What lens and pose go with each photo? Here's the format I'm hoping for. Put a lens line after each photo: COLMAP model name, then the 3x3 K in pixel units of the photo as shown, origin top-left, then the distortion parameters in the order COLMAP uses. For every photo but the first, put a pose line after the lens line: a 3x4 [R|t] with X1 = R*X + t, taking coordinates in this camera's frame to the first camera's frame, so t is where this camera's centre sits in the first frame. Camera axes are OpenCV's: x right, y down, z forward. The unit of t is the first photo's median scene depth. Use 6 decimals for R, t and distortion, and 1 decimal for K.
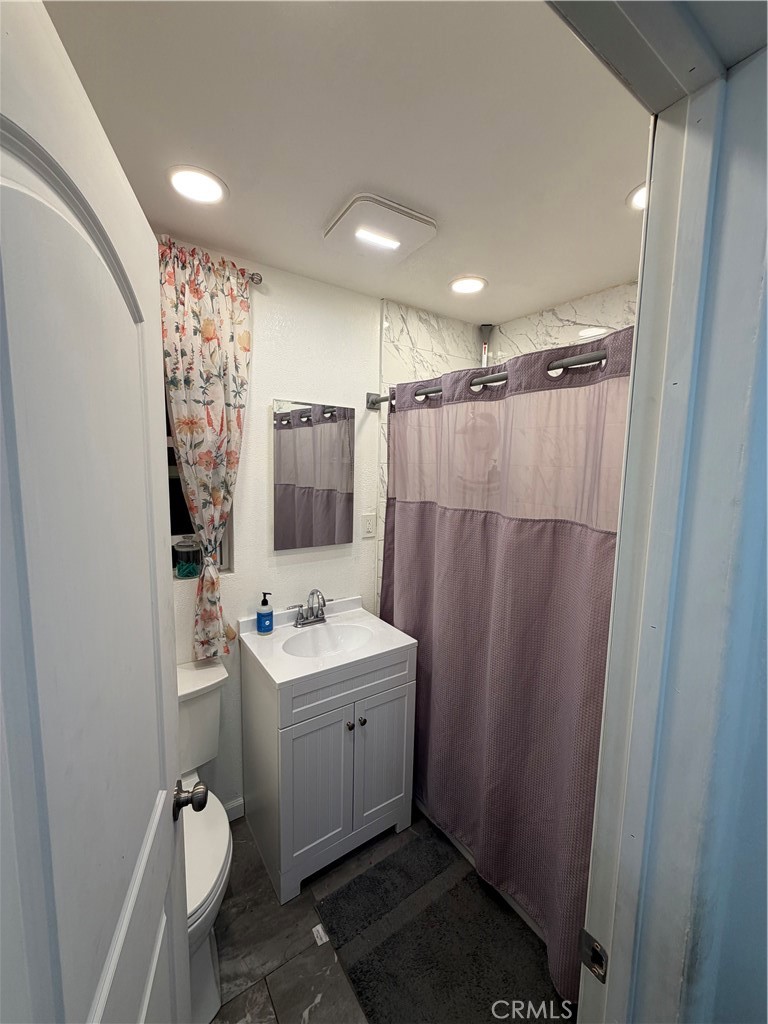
lens RADIAL K [[409.9, 0, 382.4], [0, 409.9, 512.8], [0, 0, 1]] dist [-0.001426, -0.000247]
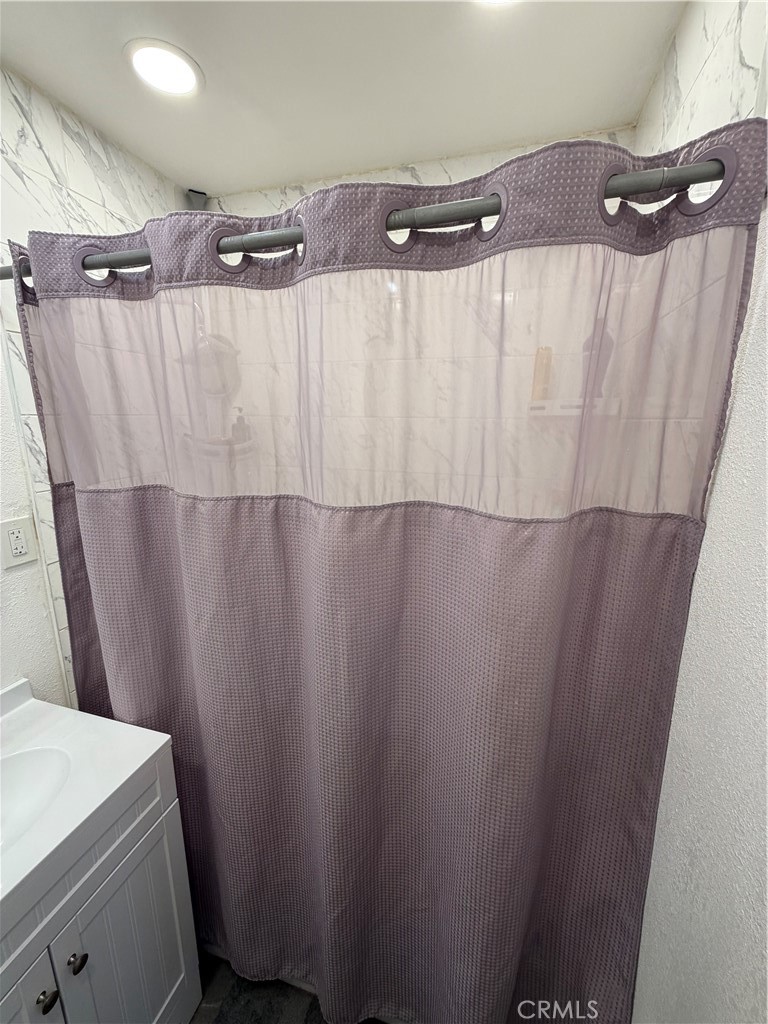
lens RADIAL K [[409.9, 0, 384.8], [0, 409.9, 511.4], [0, 0, 1]] dist [-0.001426, -0.000247]
pose [[0.771506, -0.155195, 0.617003, 0.014394], [0.088062, 0.986506, 0.138022, -0.044975], [-0.630098, -0.052151, 0.774763, 0.430088]]
